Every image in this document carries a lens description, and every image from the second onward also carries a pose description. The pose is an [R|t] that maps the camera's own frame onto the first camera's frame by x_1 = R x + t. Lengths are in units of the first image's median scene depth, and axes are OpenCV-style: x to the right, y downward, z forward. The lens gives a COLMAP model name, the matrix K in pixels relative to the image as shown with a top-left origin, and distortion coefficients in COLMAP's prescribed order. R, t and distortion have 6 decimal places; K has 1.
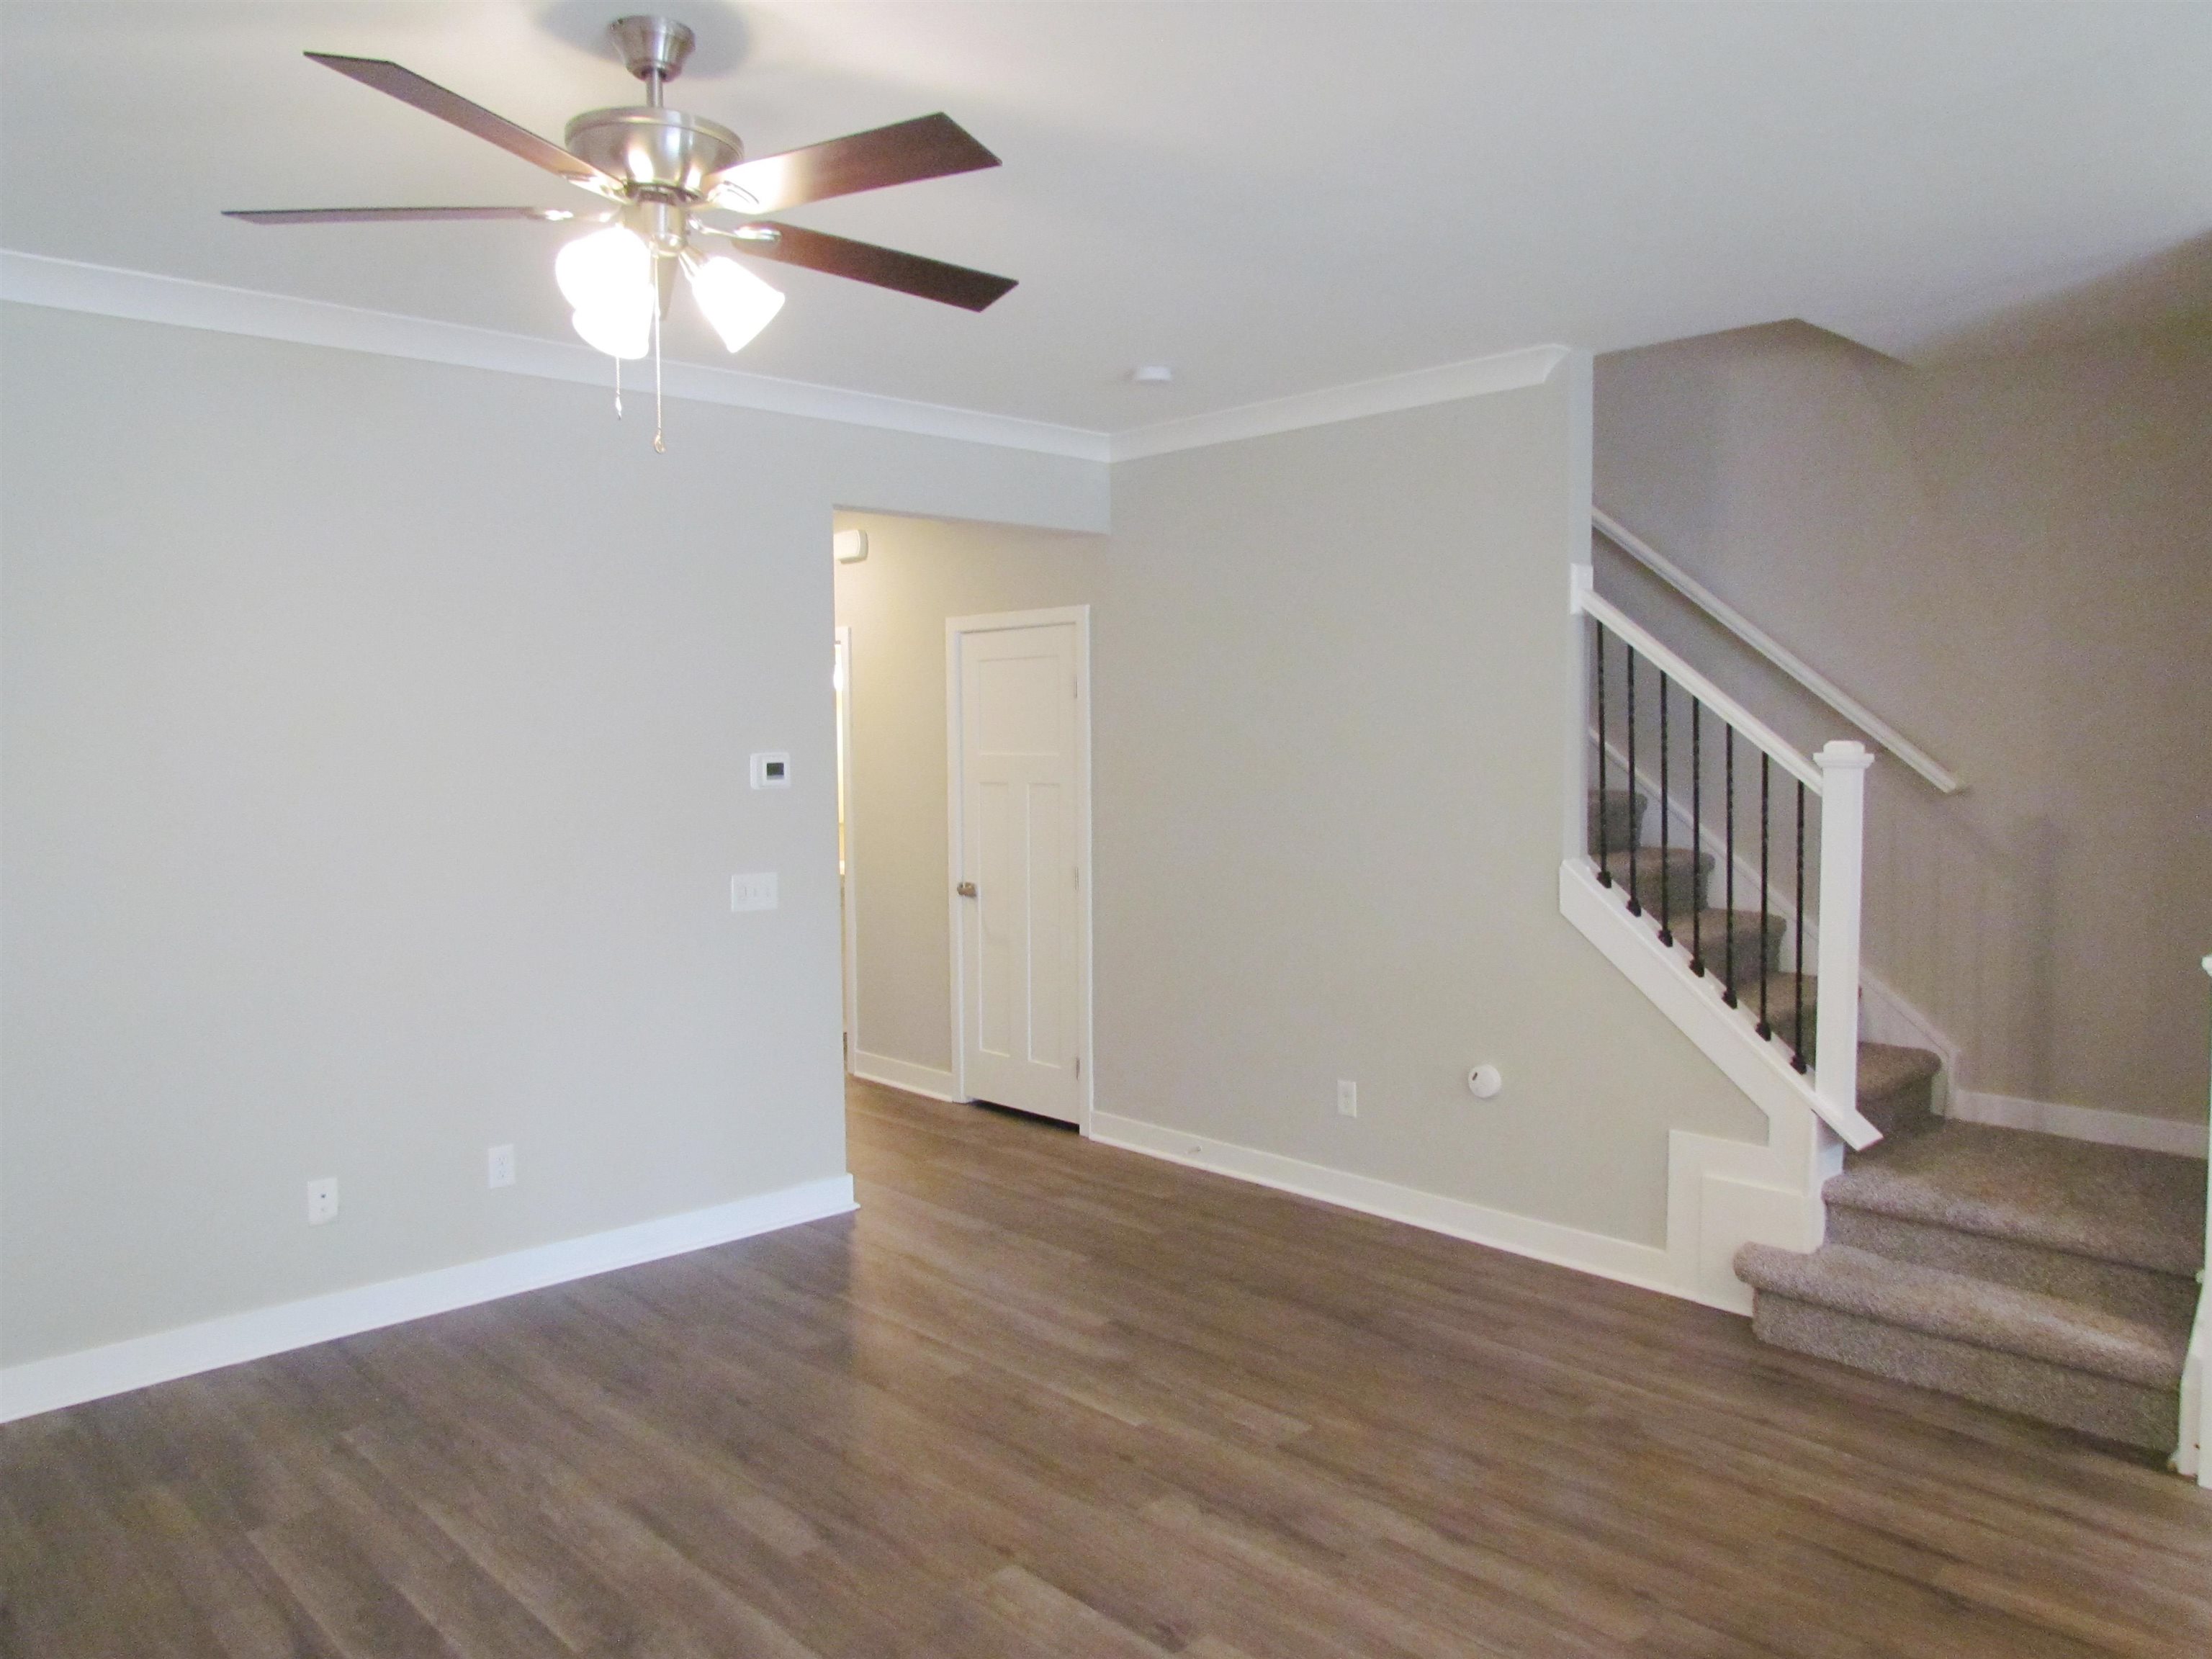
lens RADIAL K [[1570.5, 0, 1106.4], [0, 1570.5, 828.5], [0, 0, 1]] dist [-0.027131, 0.001003]
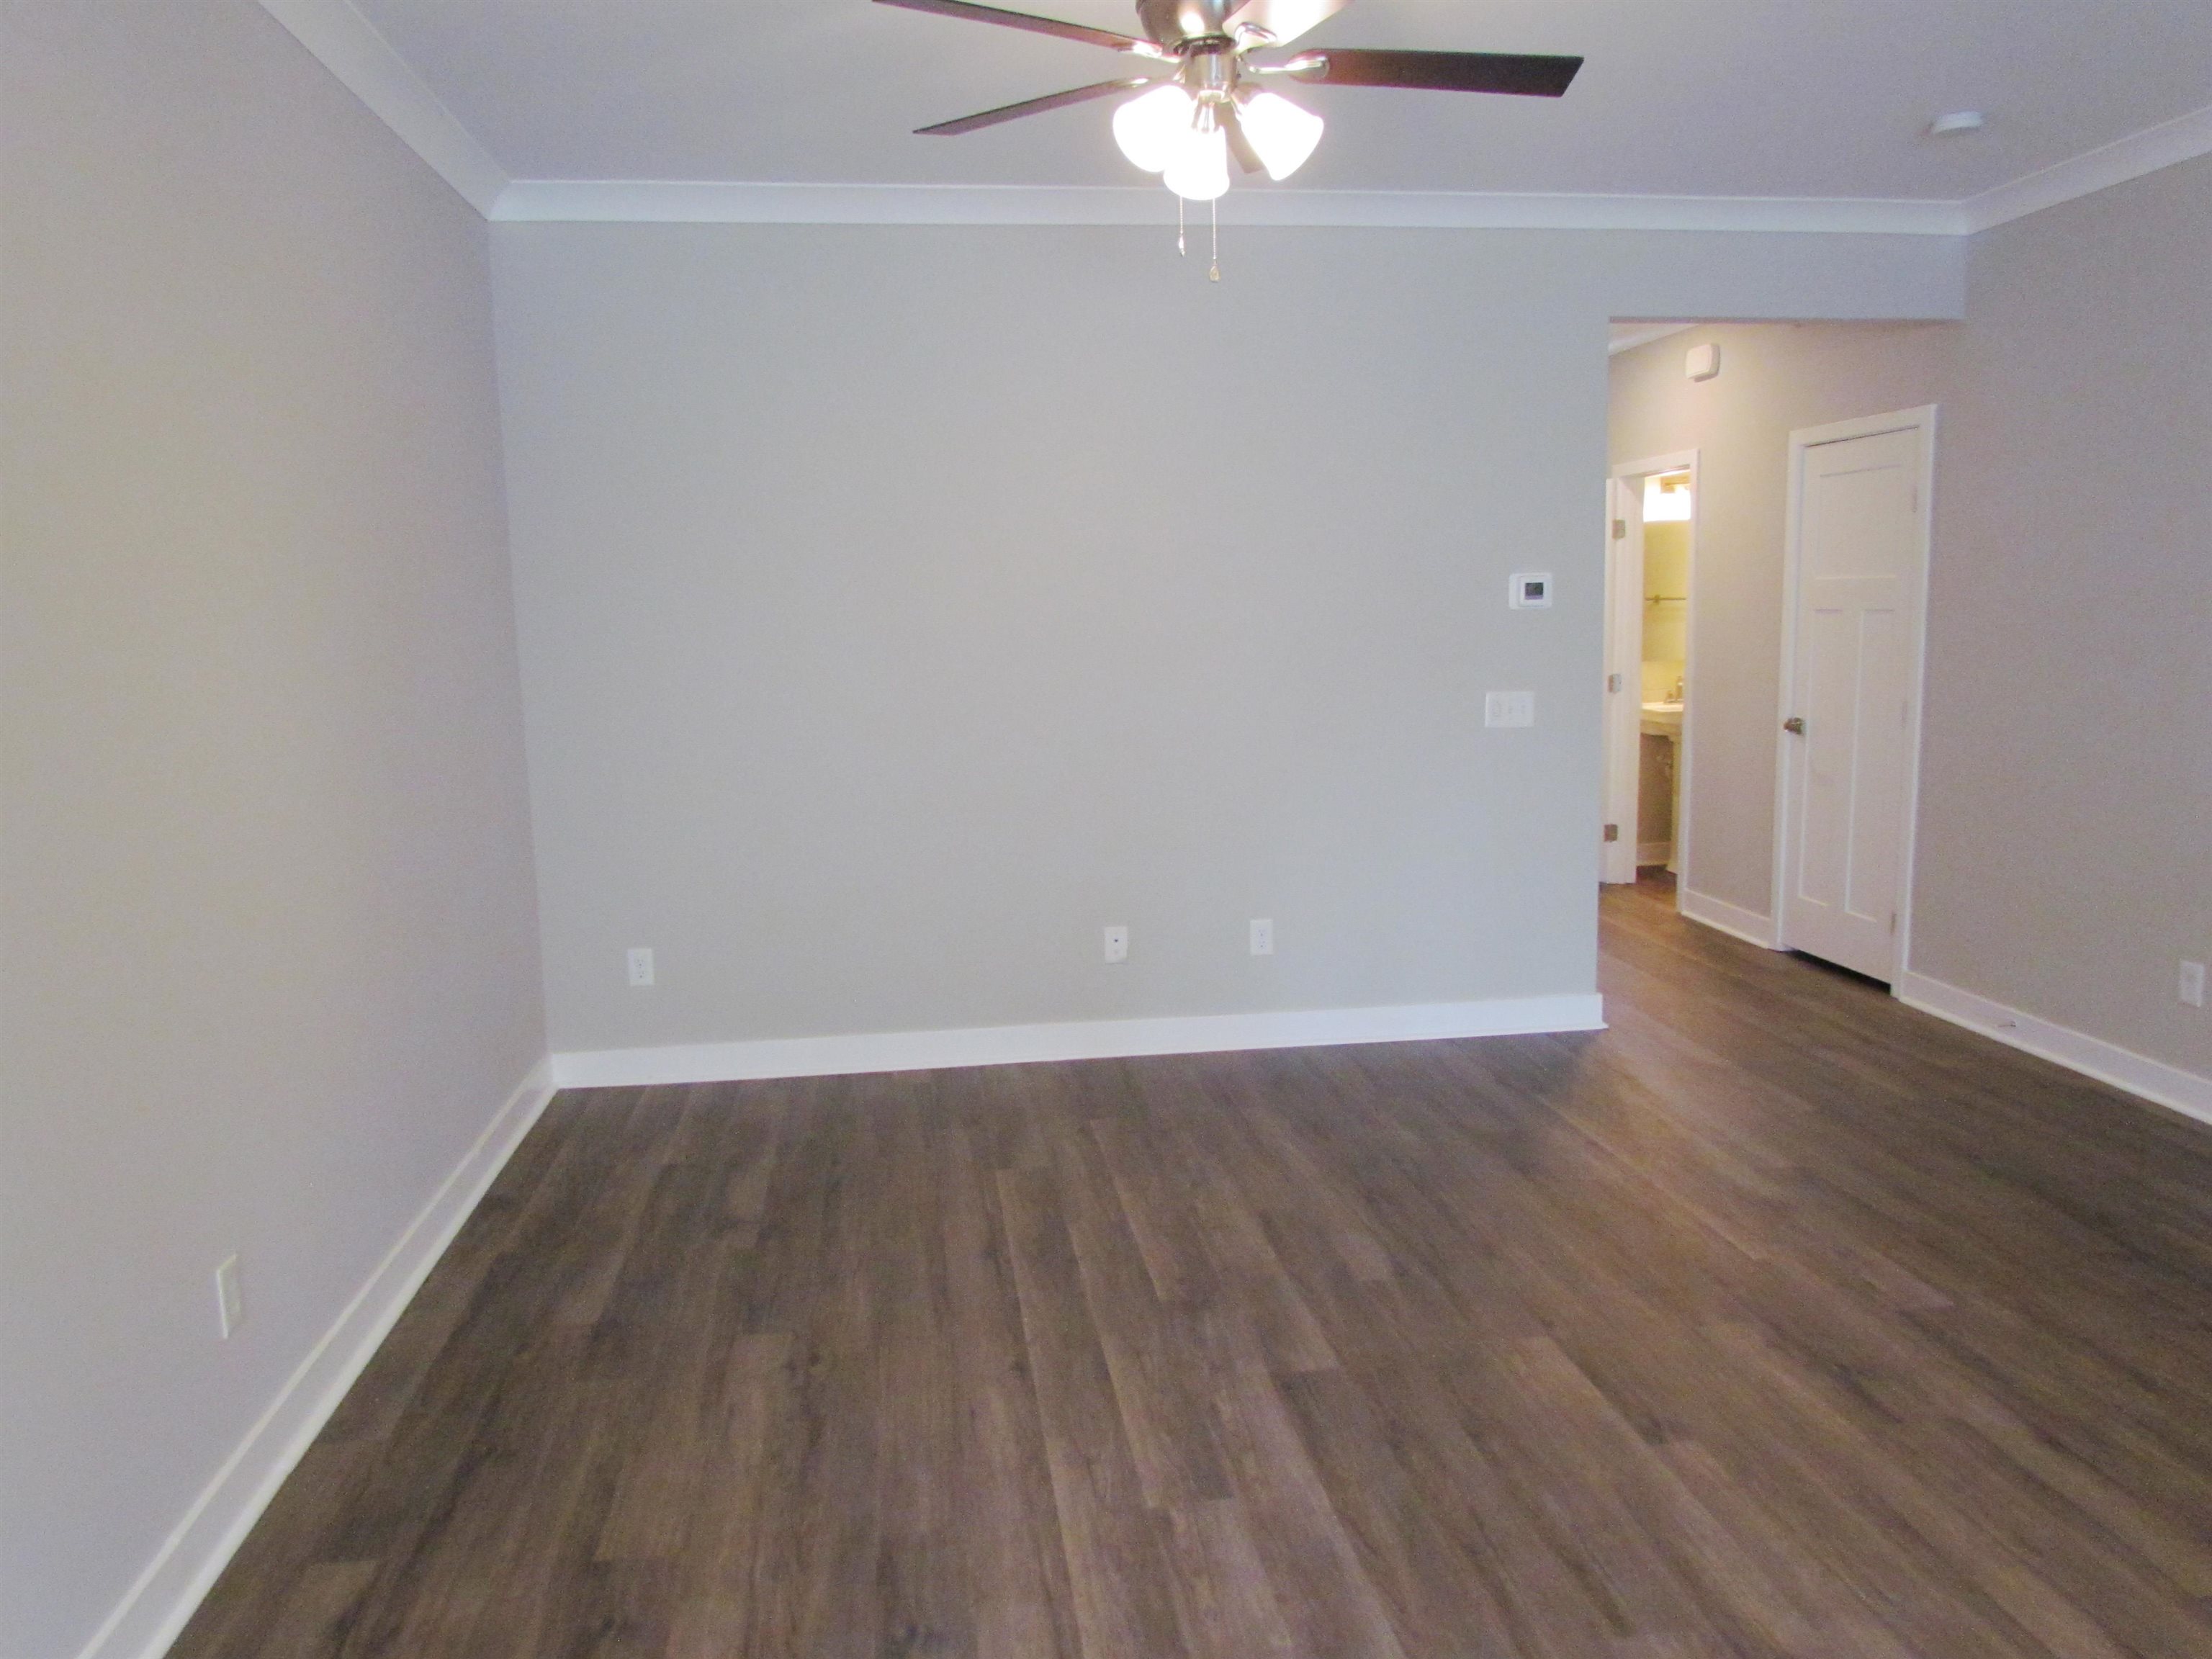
lens RADIAL K [[1570.5, 0, 1099.2], [0, 1570.5, 827.8], [0, 0, 1]] dist [-0.027131, 0.001003]
pose [[0.806740, 0.074282, -0.586219, 0.202620], [-0.020212, 0.994956, 0.098260, 0.026576], [0.590560, -0.067422, 0.804172, 0.005267]]
